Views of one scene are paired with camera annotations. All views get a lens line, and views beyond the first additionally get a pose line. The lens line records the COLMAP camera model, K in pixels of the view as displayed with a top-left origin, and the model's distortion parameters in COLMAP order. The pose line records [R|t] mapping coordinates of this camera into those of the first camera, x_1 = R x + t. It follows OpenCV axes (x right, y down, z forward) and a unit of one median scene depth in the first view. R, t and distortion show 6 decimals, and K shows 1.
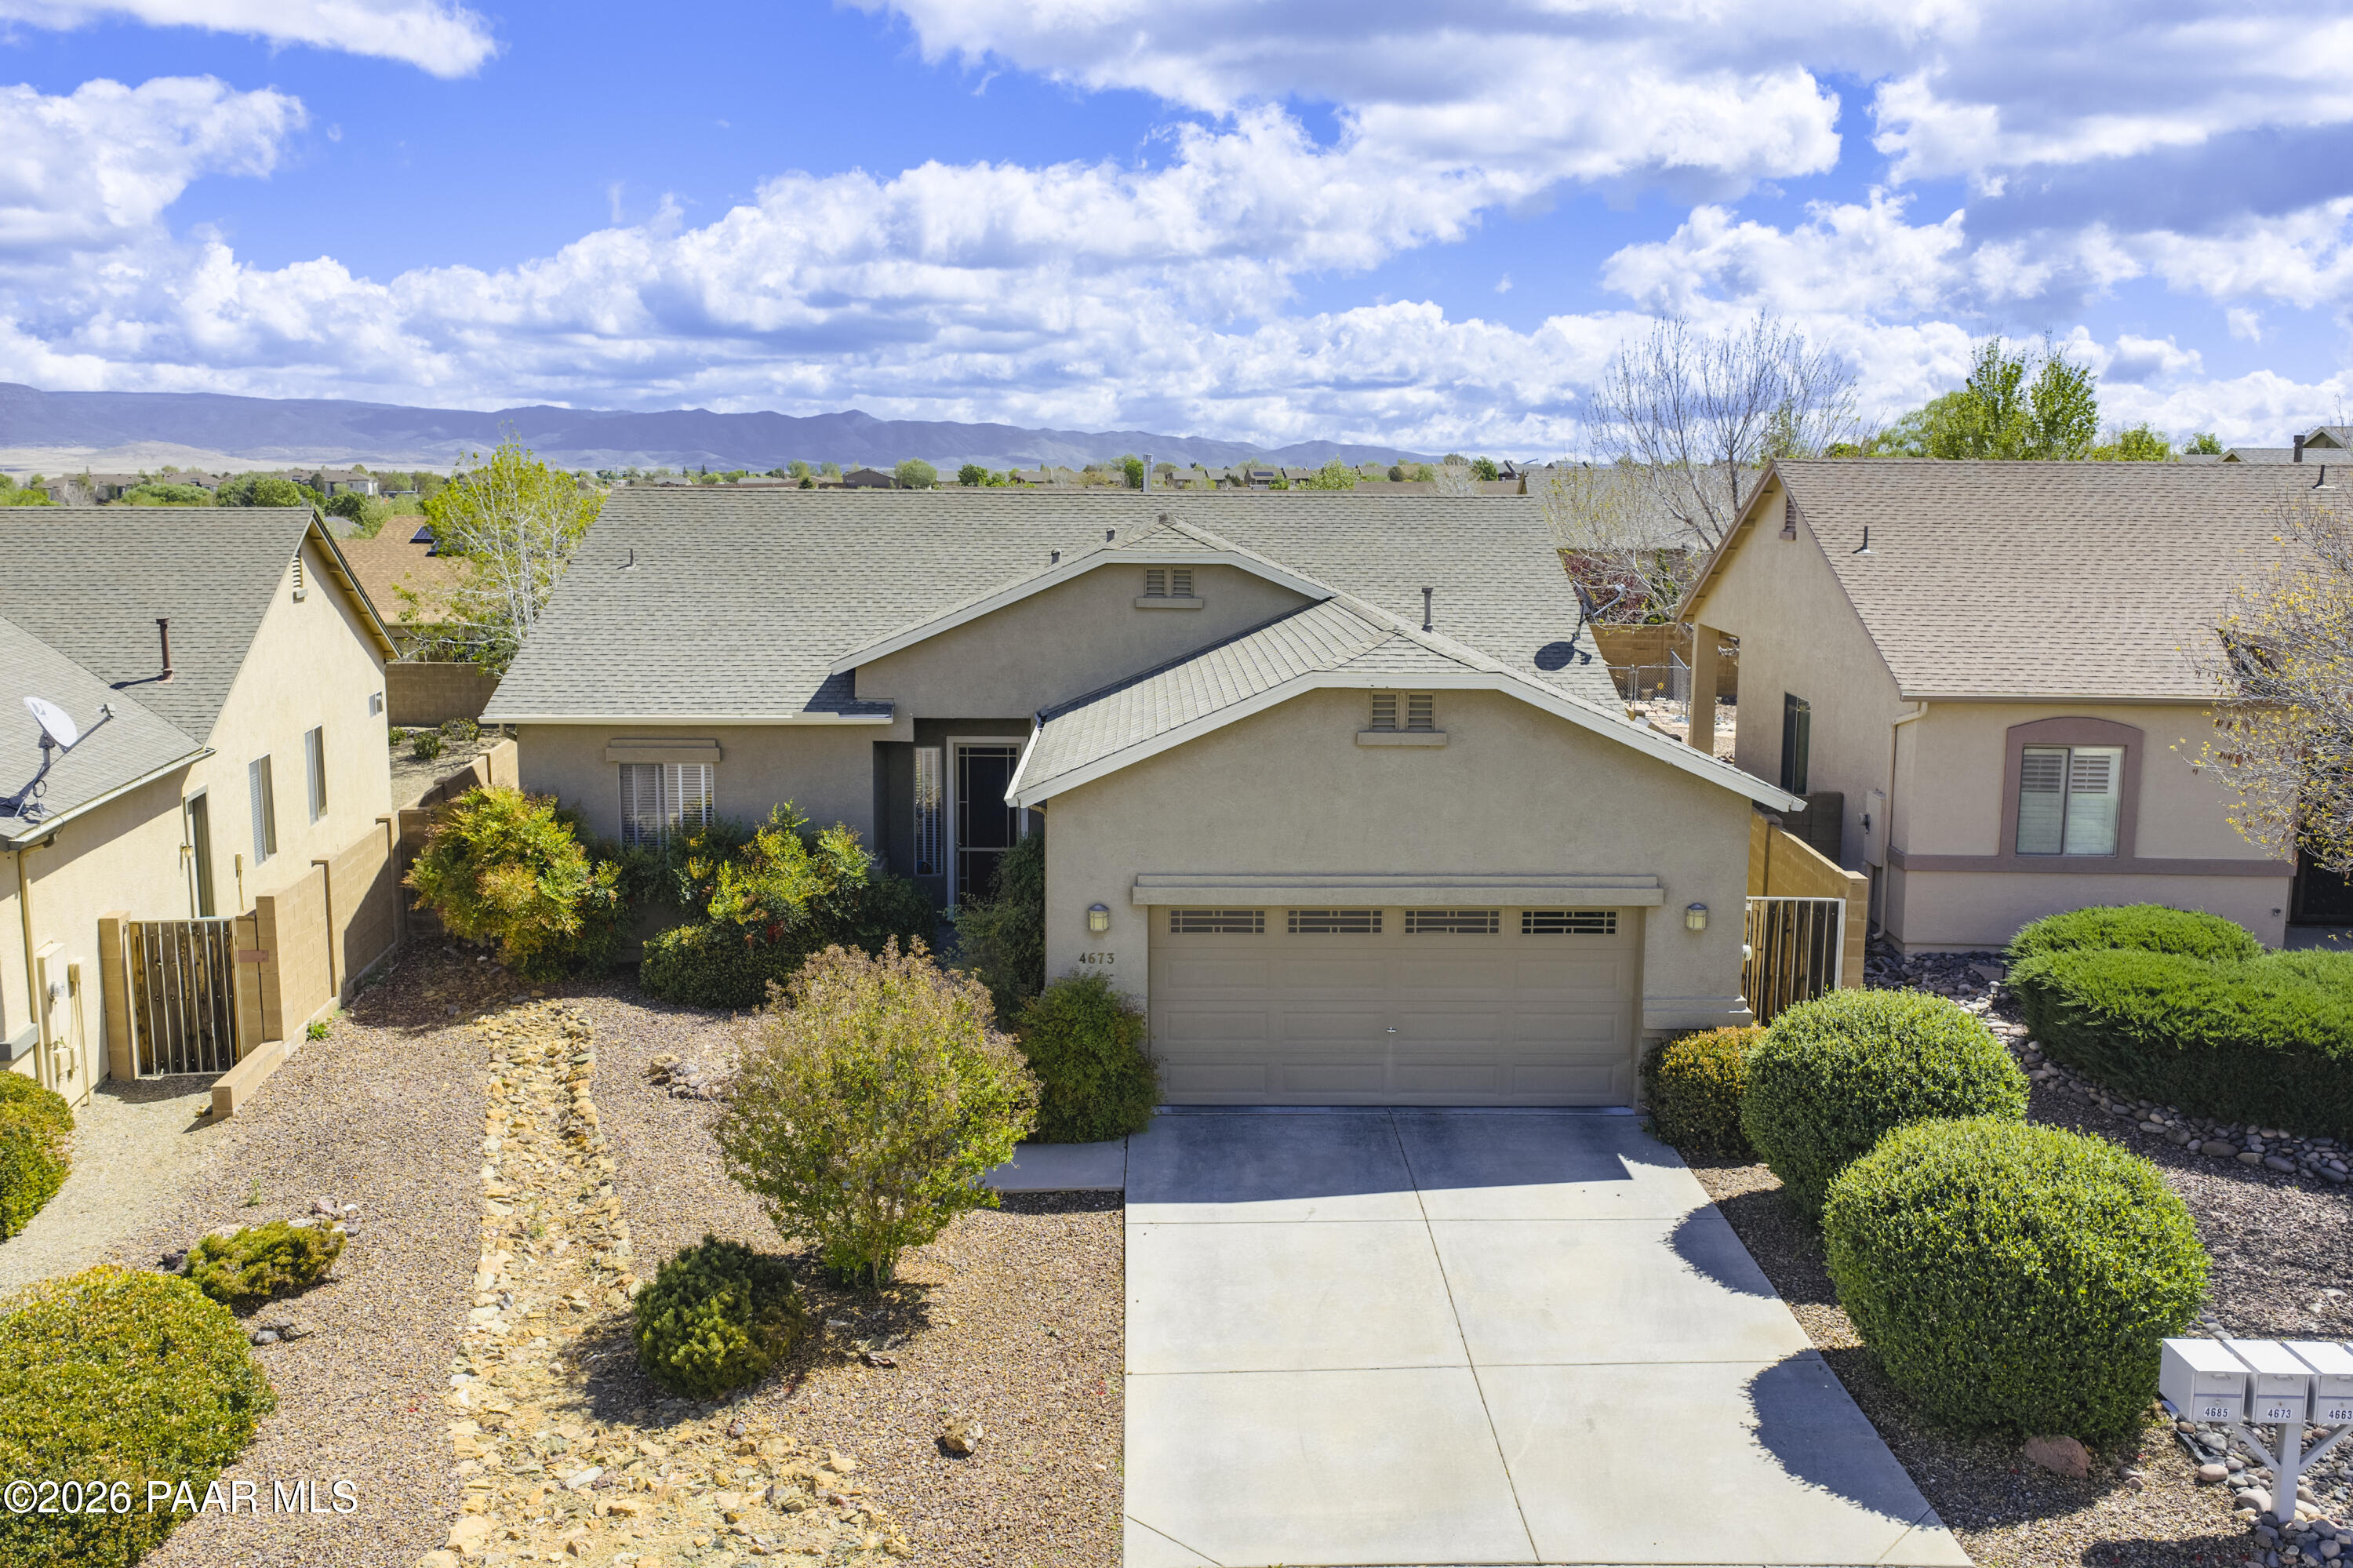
lens RADIAL K [[1945.2, 0, 1191.4], [0, 1945.2, 779.5], [0, 0, 1]] dist [0.019674, -0.046865]
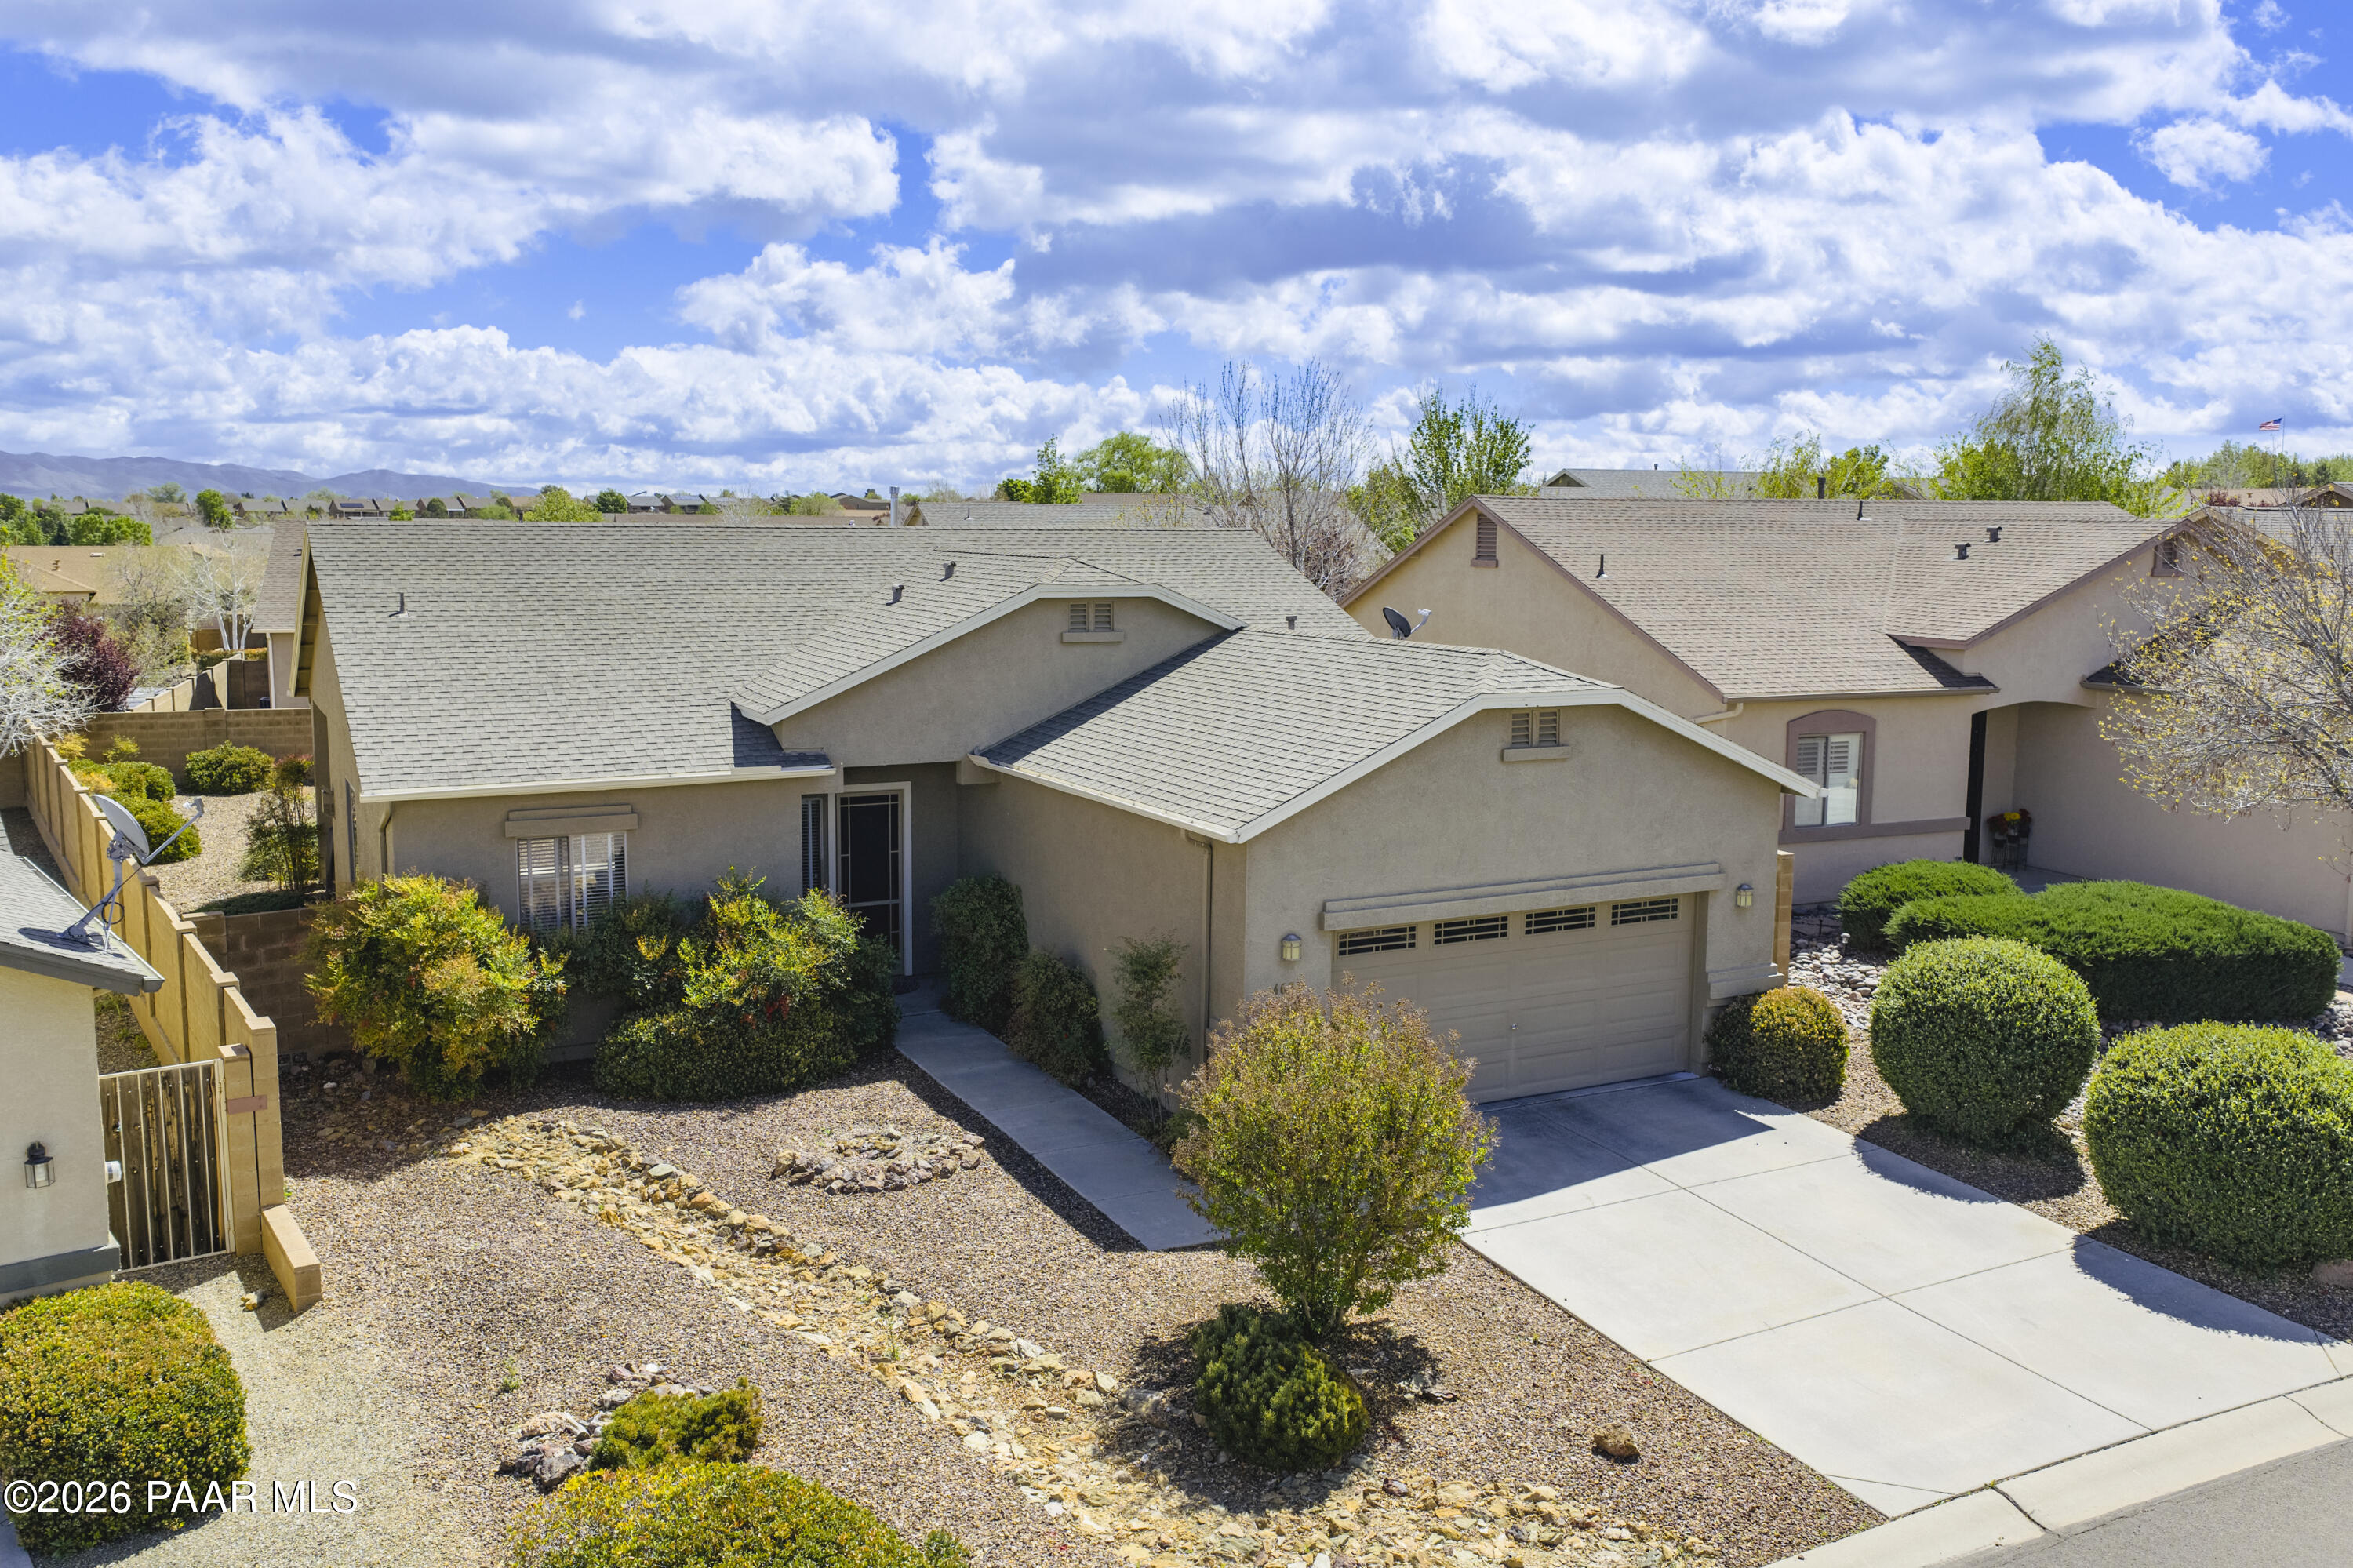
lens RADIAL K [[1945.2, 0, 1191.4], [0, 1945.2, 779.5], [0, 0, 1]] dist [0.019674, -0.046865]
pose [[0.897162, -0.059267, 0.437707, -0.059923], [0.066498, 0.997786, -0.001197, -0.002025], [-0.436667, 0.030181, 0.899117, 0.013085]]
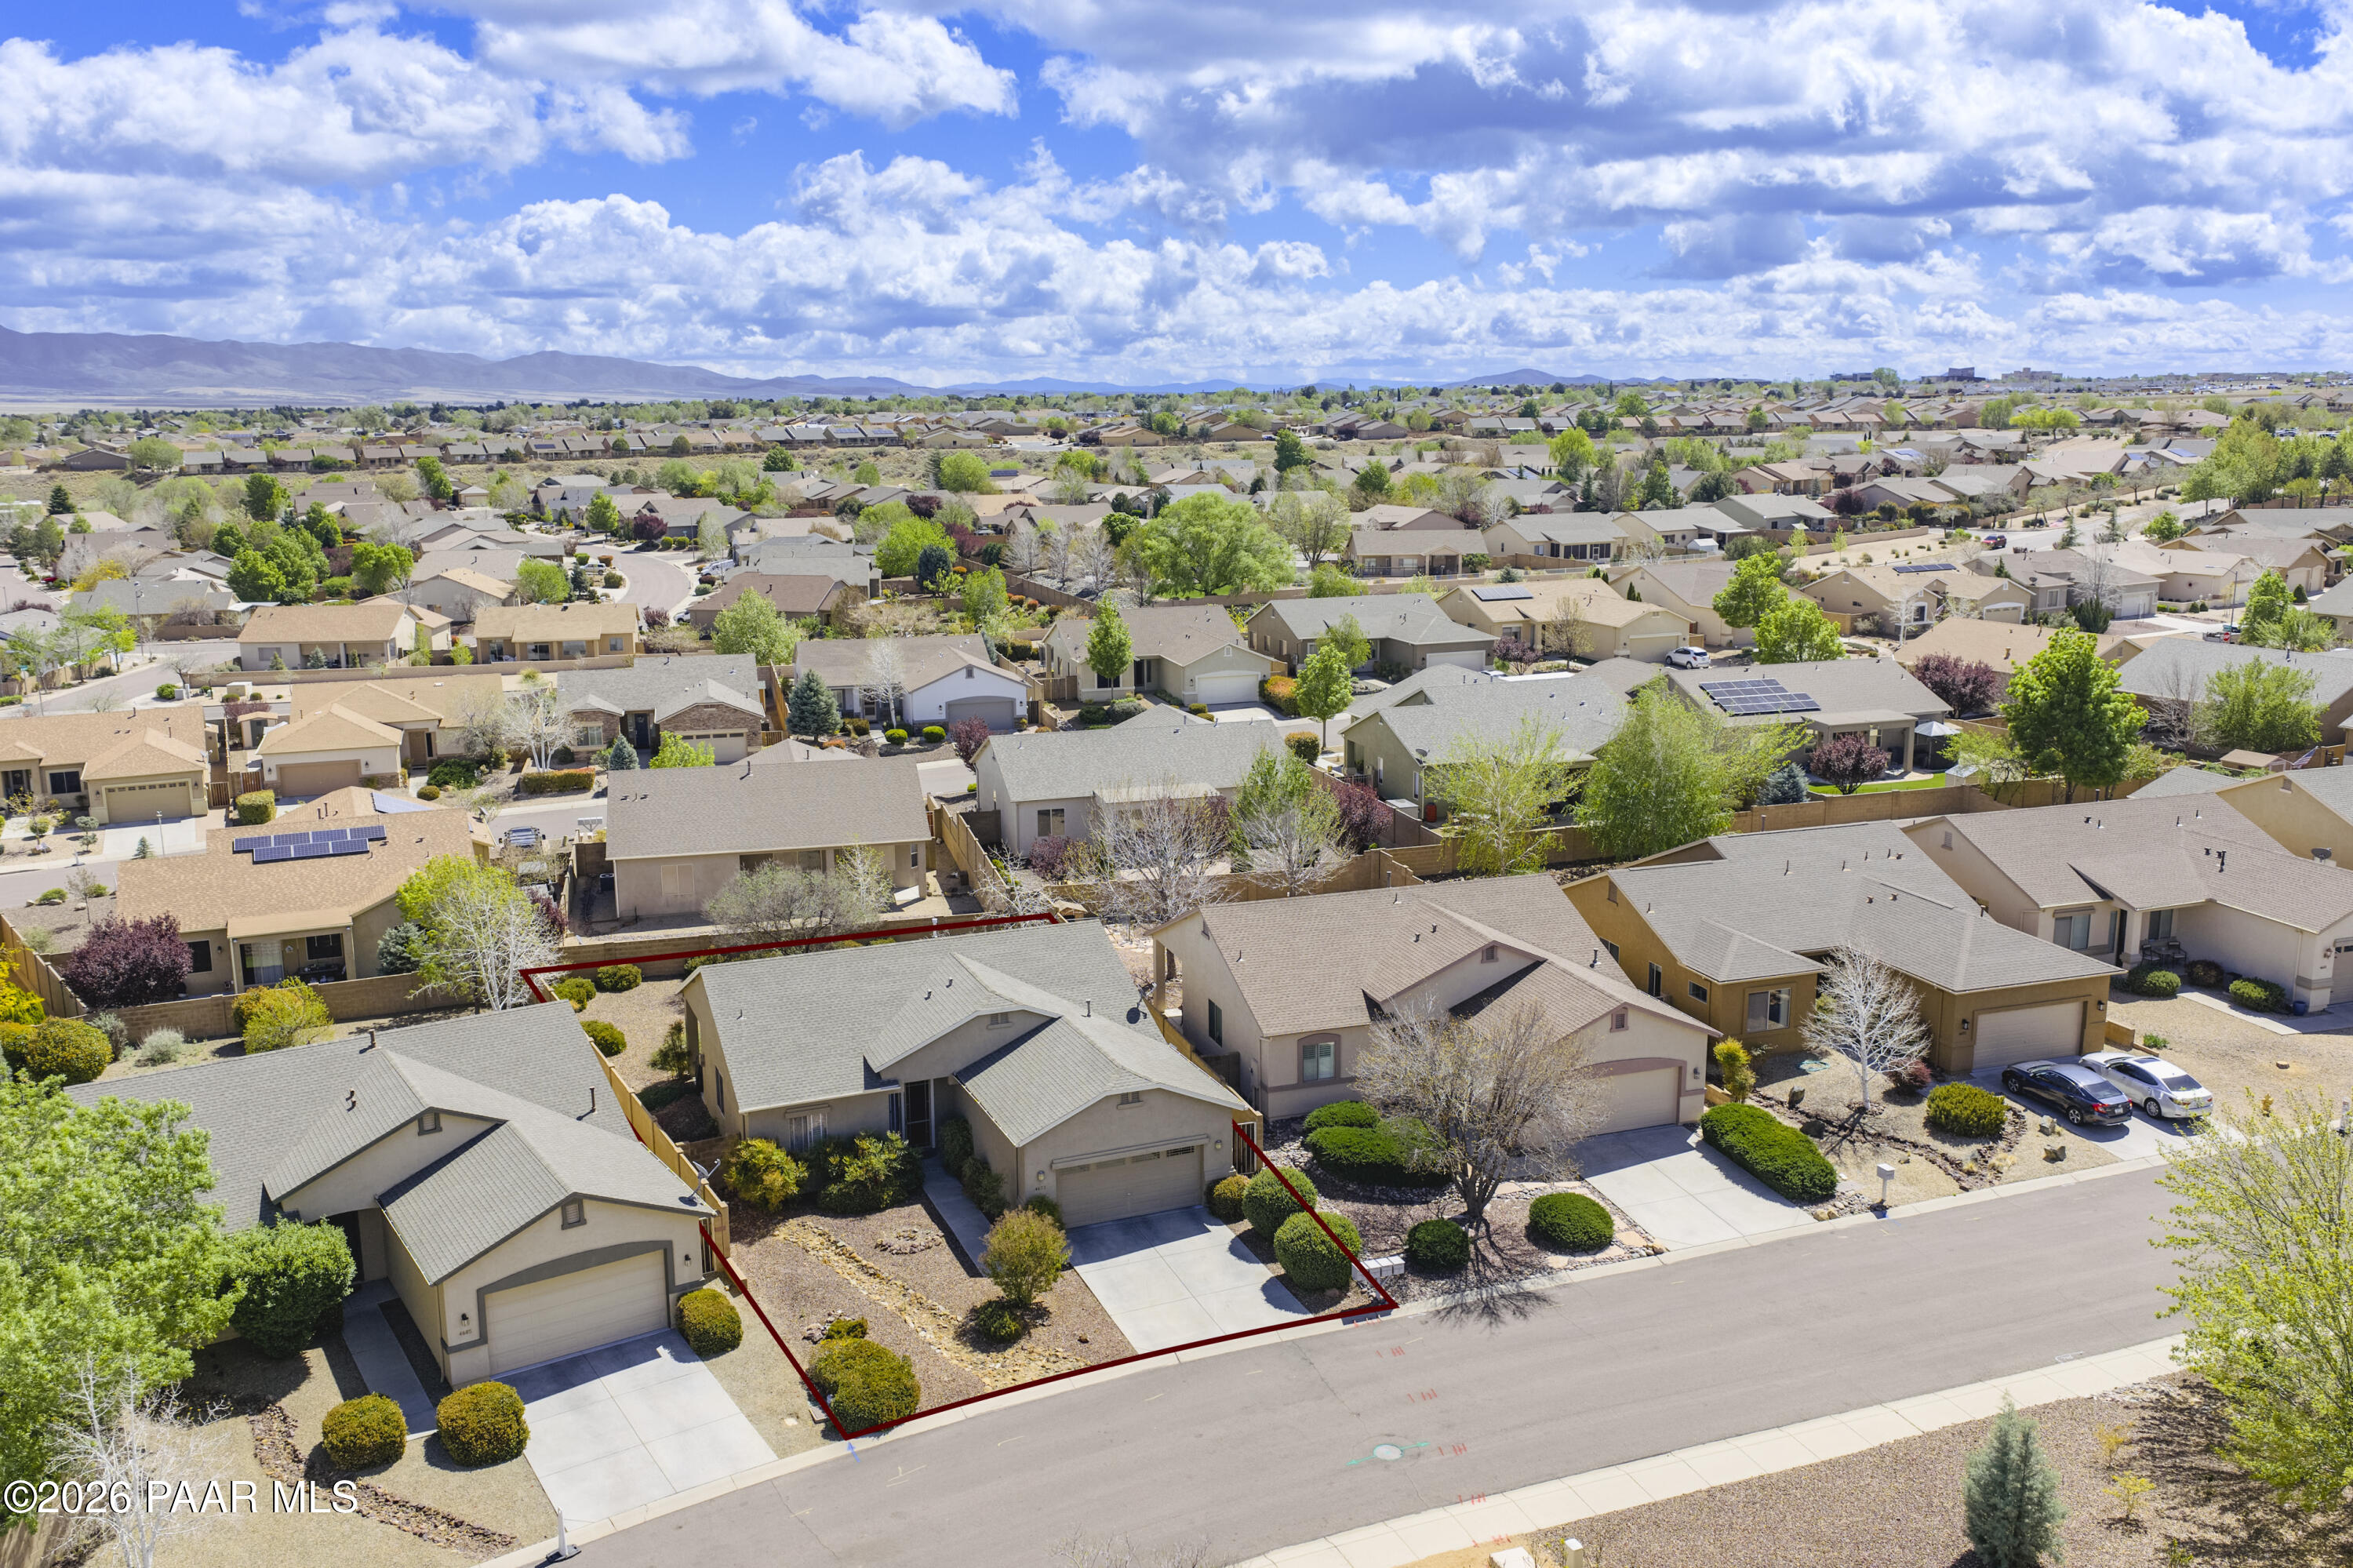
lens RADIAL K [[1945.2, 0, 1191.4], [0, 1945.2, 779.5], [0, 0, 1]] dist [0.019674, -0.046865]
pose [[0.929216, -0.089145, 0.358624, -0.099612], [0.071329, 0.995484, 0.062635, -0.083049], [-0.362588, -0.032621, 0.931378, -0.221208]]
